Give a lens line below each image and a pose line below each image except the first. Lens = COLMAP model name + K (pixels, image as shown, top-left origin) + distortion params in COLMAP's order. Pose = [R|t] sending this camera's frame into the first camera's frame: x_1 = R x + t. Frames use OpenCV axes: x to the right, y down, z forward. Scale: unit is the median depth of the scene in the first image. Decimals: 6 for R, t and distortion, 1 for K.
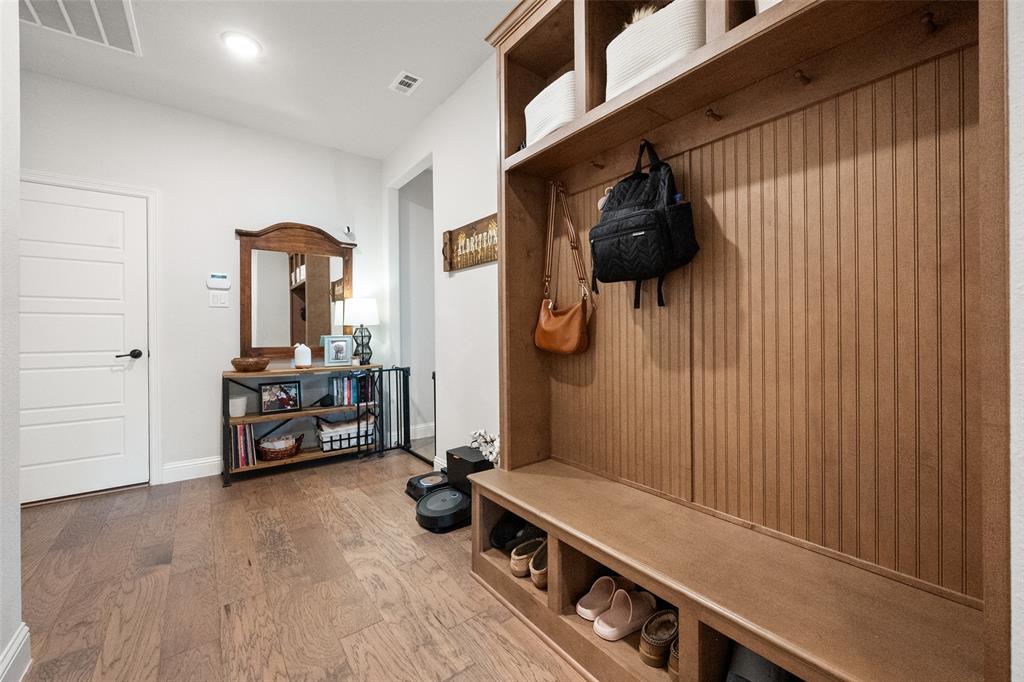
lens RADIAL K [[404.7, 0, 511.8], [0, 404.7, 342.2], [0, 0, 1]] dist [-0.000287, 0.000021]
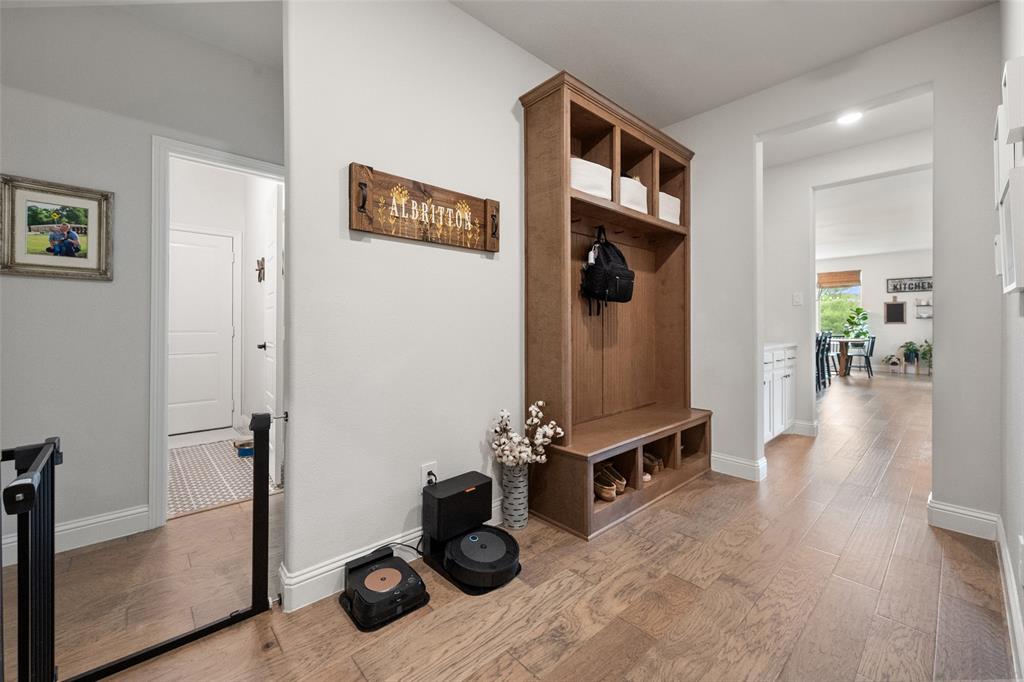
lens RADIAL K [[412.7, 0, 510.8], [0, 412.7, 327.3], [0, 0, 1]] dist [0.000352, 0.000092]
pose [[-0.084987, 0.000633, 0.996382, -0.933370], [0.026159, 0.999657, 0.001597, -0.028490], [-0.996039, 0.026200, -0.084974, 0.973302]]
